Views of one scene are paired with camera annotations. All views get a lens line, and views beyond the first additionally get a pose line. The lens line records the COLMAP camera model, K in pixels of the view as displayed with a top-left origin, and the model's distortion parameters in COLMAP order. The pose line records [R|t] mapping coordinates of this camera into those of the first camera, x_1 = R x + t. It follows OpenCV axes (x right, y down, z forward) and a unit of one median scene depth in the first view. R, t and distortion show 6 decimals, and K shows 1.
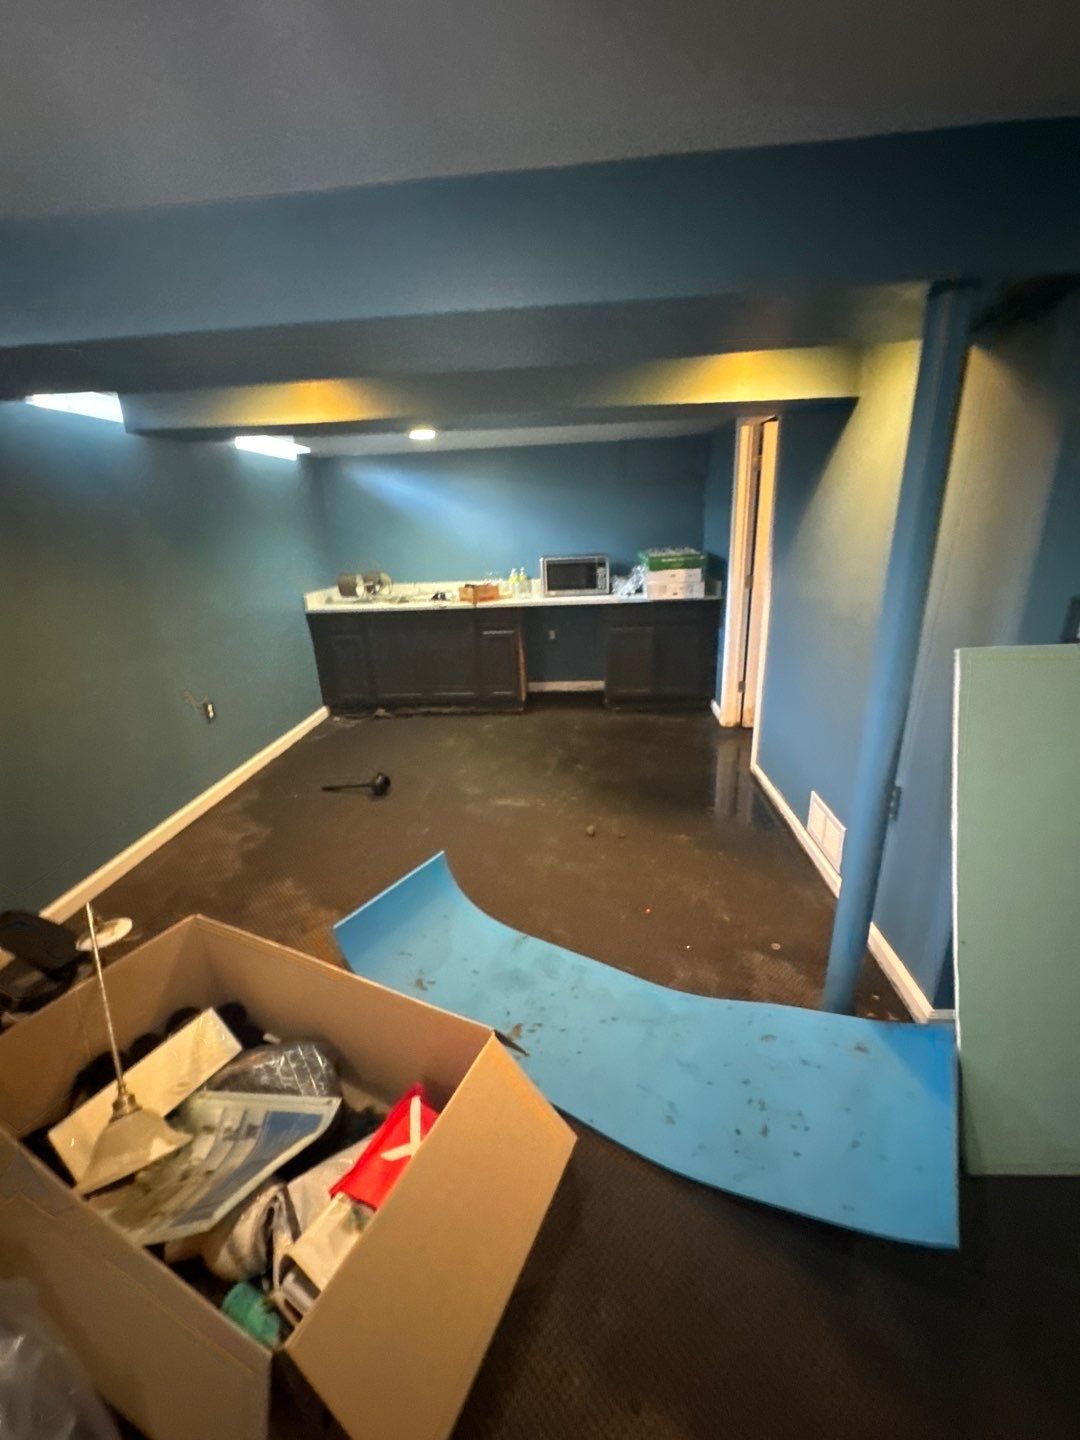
lens RADIAL K [[579.9, 0, 542.8], [0, 579.9, 726.6], [0, 0, 1]] dist [0.000537, -0.002187]
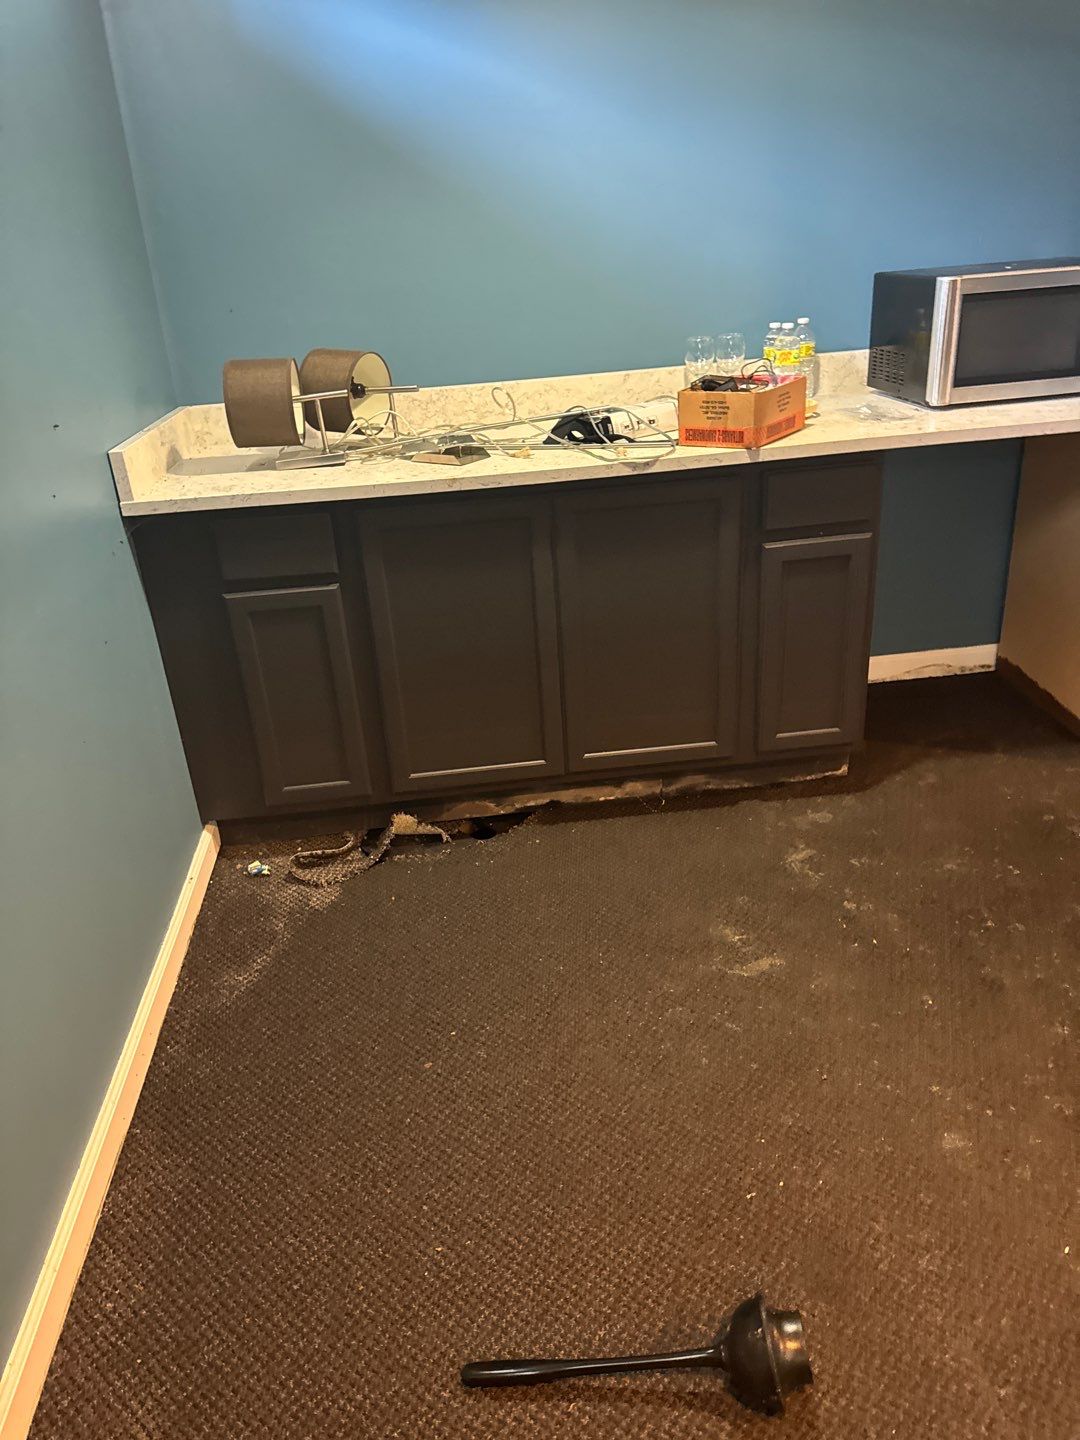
lens RADIAL K [[1025.0, 0, 549.2], [0, 1025.0, 754.9], [0, 0, 1]] dist [0.046187, -0.043979]
pose [[0.986237, -0.097727, 0.133366, -0.292176], [0.082048, 0.989572, 0.118389, -0.129005], [-0.143545, -0.105817, 0.983970, 0.494415]]
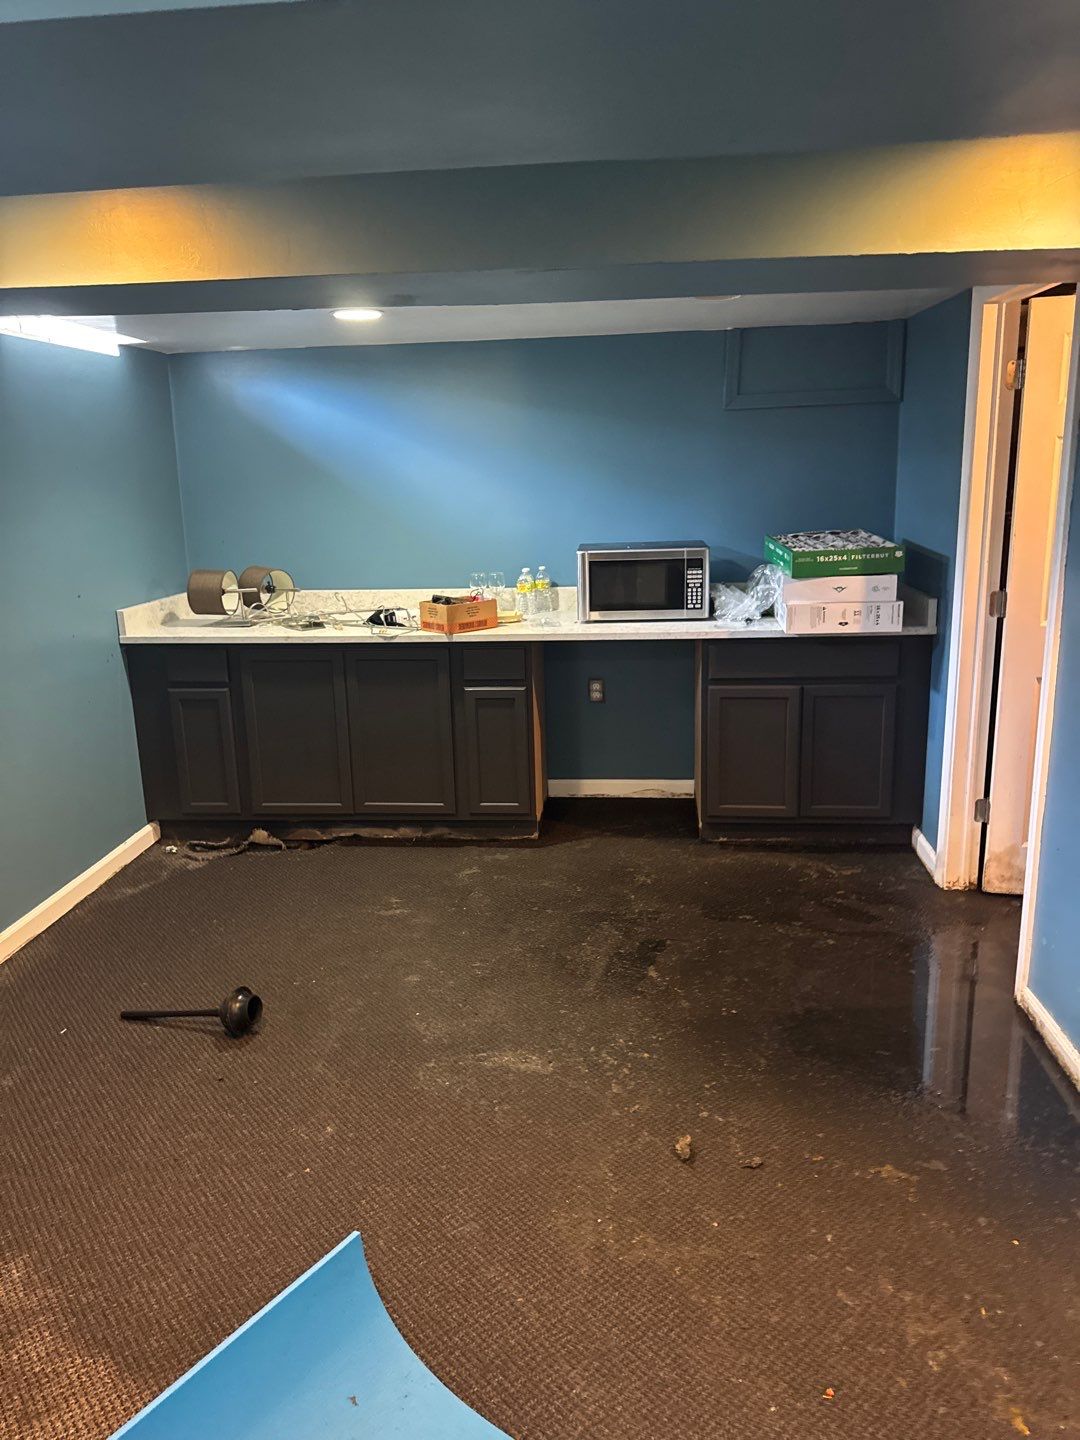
lens RADIAL K [[1025.0, 0, 546.8], [0, 1025.0, 728.2], [0, 0, 1]] dist [0.046187, -0.043979]
pose [[0.999605, 0.019678, -0.020074, -0.010507], [-0.021411, 0.995699, -0.090144, -0.046921], [0.018213, 0.090538, 0.995726, 0.098641]]
